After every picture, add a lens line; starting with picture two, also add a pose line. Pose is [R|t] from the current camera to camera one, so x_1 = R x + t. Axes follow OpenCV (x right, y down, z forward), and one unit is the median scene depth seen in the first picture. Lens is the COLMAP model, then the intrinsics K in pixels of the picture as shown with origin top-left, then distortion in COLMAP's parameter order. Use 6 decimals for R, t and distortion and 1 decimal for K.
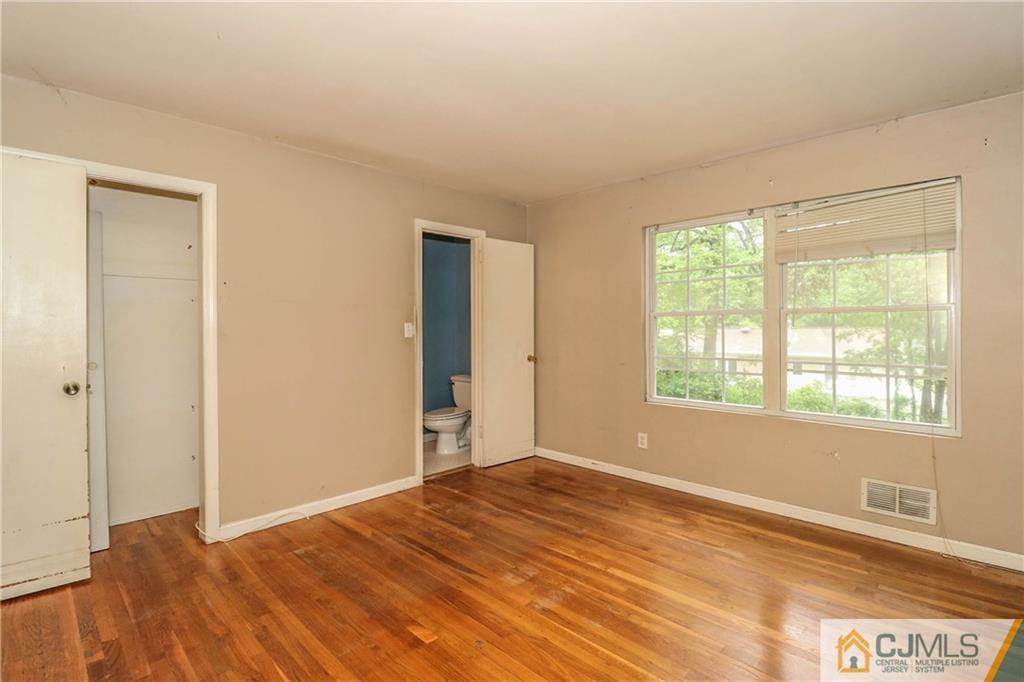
lens RADIAL K [[494.5, 0, 506.1], [0, 494.5, 333.3], [0, 0, 1]] dist [-0.009255, -0.004991]
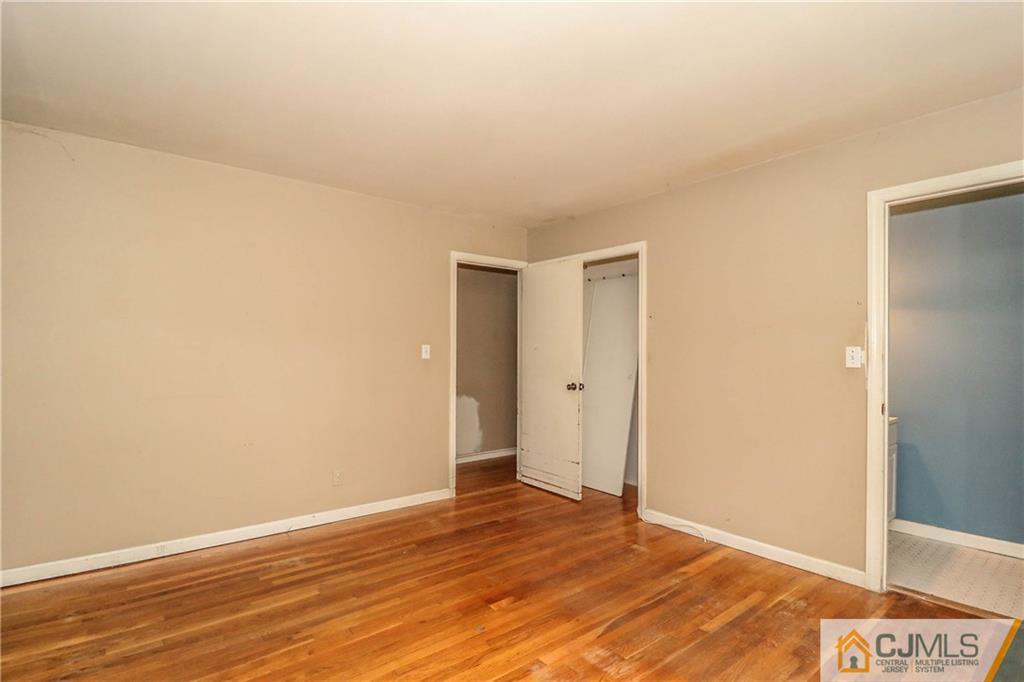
lens RADIAL K [[494.5, 0, 513.5], [0, 494.5, 347.7], [0, 0, 1]] dist [-0.009255, -0.004991]
pose [[-0.104247, -0.001222, -0.994551, 0.723662], [-0.010591, 0.999944, -0.000119, -0.019315], [0.994495, 0.010521, -0.104254, 0.790692]]
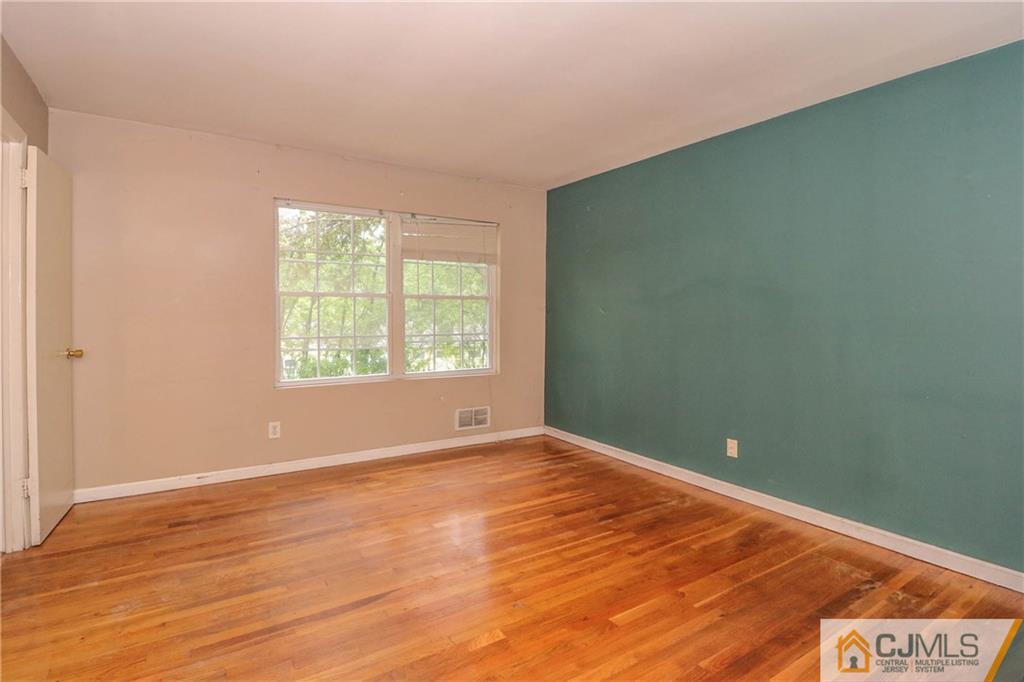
lens RADIAL K [[494.5, 0, 498.8], [0, 494.5, 318.2], [0, 0, 1]] dist [-0.009255, -0.004991]
pose [[0.222694, -0.001079, 0.974888, -0.717625], [0.003061, 0.999995, 0.000407, 0.014520], [-0.974884, 0.002893, 0.222696, 0.534361]]
